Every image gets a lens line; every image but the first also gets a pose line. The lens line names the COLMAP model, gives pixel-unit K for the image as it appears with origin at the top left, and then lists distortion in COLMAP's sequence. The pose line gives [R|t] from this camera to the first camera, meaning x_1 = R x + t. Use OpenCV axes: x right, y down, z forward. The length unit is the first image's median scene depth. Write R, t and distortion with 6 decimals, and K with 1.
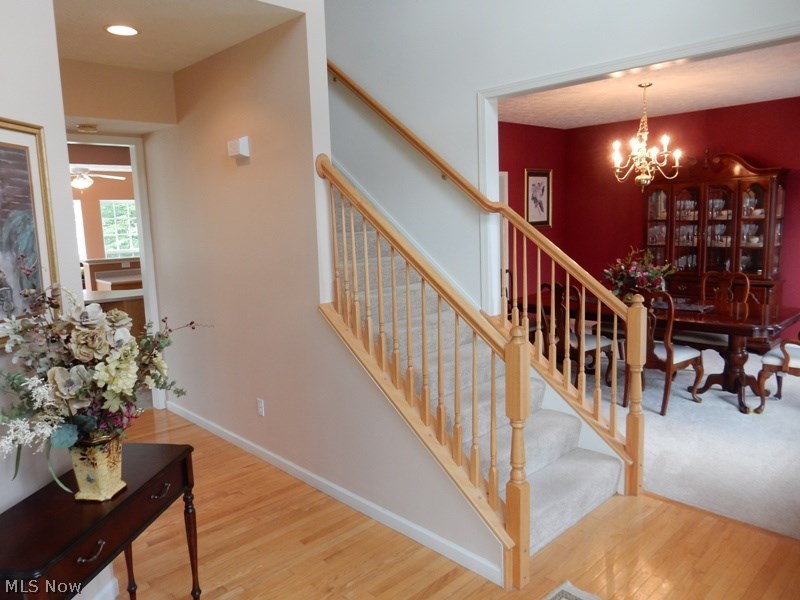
lens RADIAL K [[580.1, 0, 400.0], [0, 580.1, 300.0], [0, 0, 1]] dist [-0.014240, 0.002239]
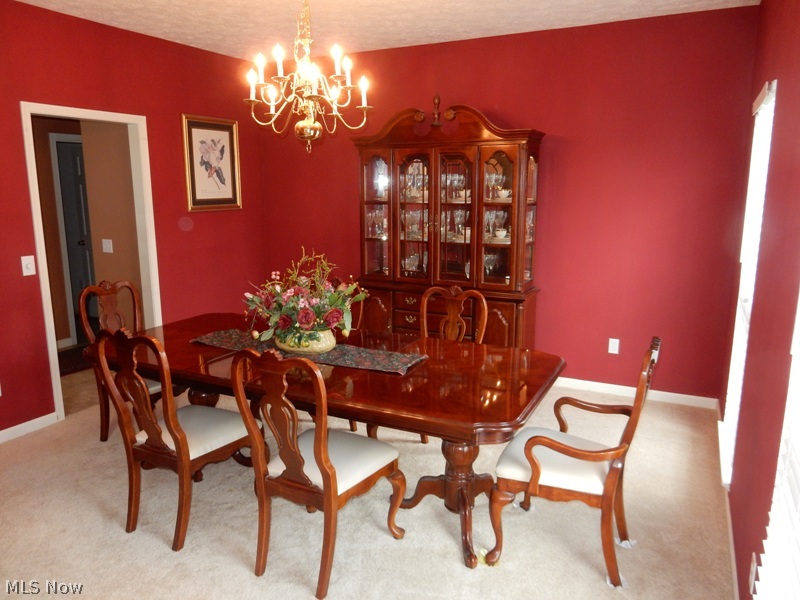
lens RADIAL K [[580.1, 0, 400.0], [0, 580.1, 300.0], [0, 0, 1]] dist [-0.014240, 0.002239]
pose [[0.942539, -0.032049, 0.332557, 0.259306], [0.017662, 0.998776, 0.046194, -0.057569], [-0.333630, -0.037666, 0.941951, 0.370262]]
